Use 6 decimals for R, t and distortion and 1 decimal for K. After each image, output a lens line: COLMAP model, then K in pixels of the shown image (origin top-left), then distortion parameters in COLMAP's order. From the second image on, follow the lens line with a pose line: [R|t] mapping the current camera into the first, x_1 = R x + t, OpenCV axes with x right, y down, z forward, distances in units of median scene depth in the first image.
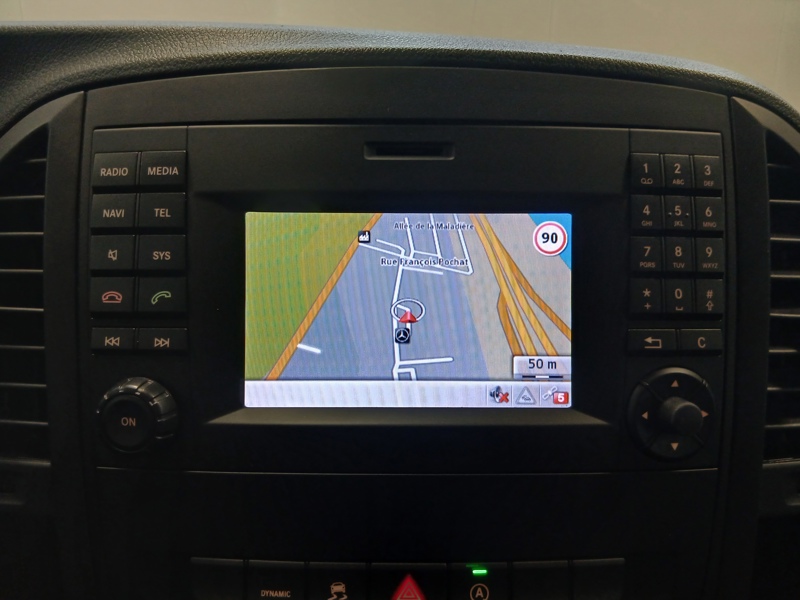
lens RADIAL K [[638.2, 0, 391.6], [0, 638.2, 300.0], [0, 0, 1]] dist [0.044703, -0.104510]
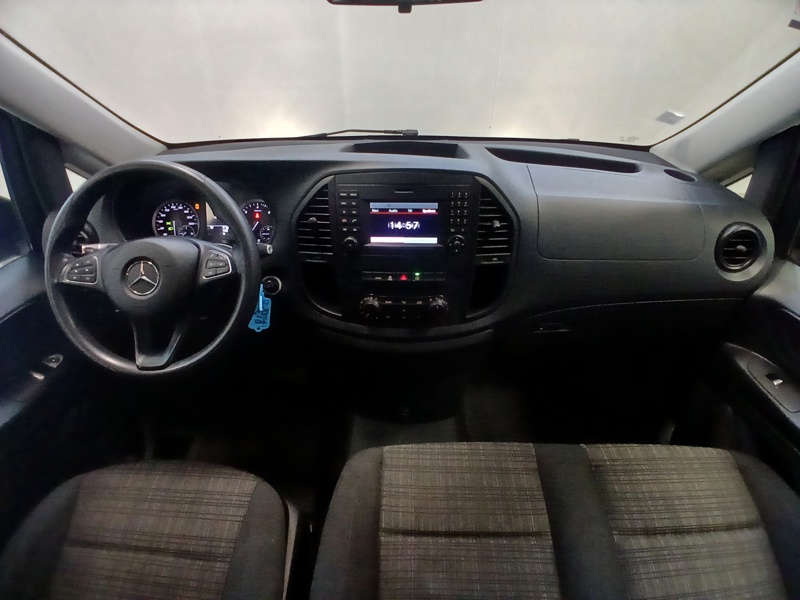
lens RADIAL K [[398.7, 0, 400.3], [0, 398.7, 299.3], [0, 0, 1]] dist [-0.046715, -0.003482]
pose [[0.999628, 0.008456, -0.025929, 0.083487], [-0.000276, 0.953815, 0.300396, -0.347067], [0.027271, -0.300277, 0.953462, -2.107777]]
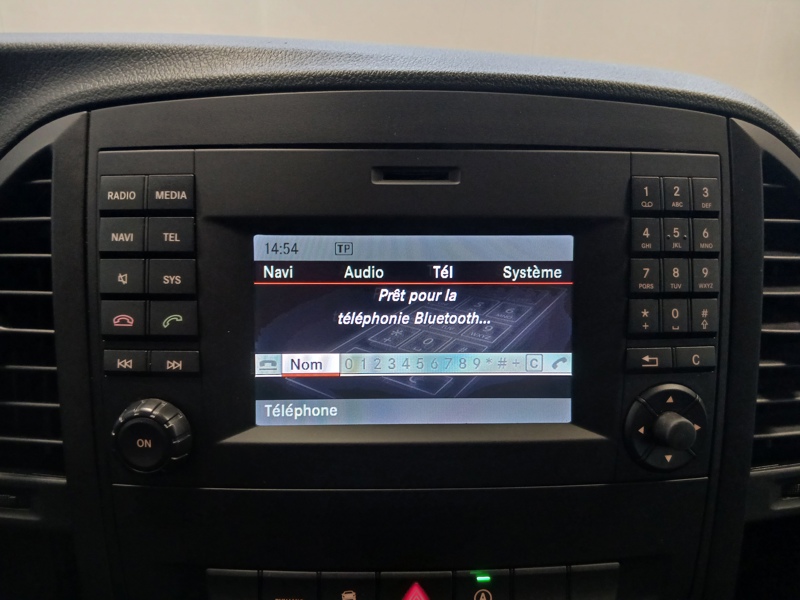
lens RADIAL K [[638.2, 0, 393.2], [0, 638.2, 307.0], [0, 0, 1]] dist [0.044703, -0.104510]
pose [[0.999662, -0.006157, 0.025270, -0.034363], [0.004655, 0.998243, 0.059063, -0.083345], [-0.025589, -0.058926, 0.997934, -0.022283]]
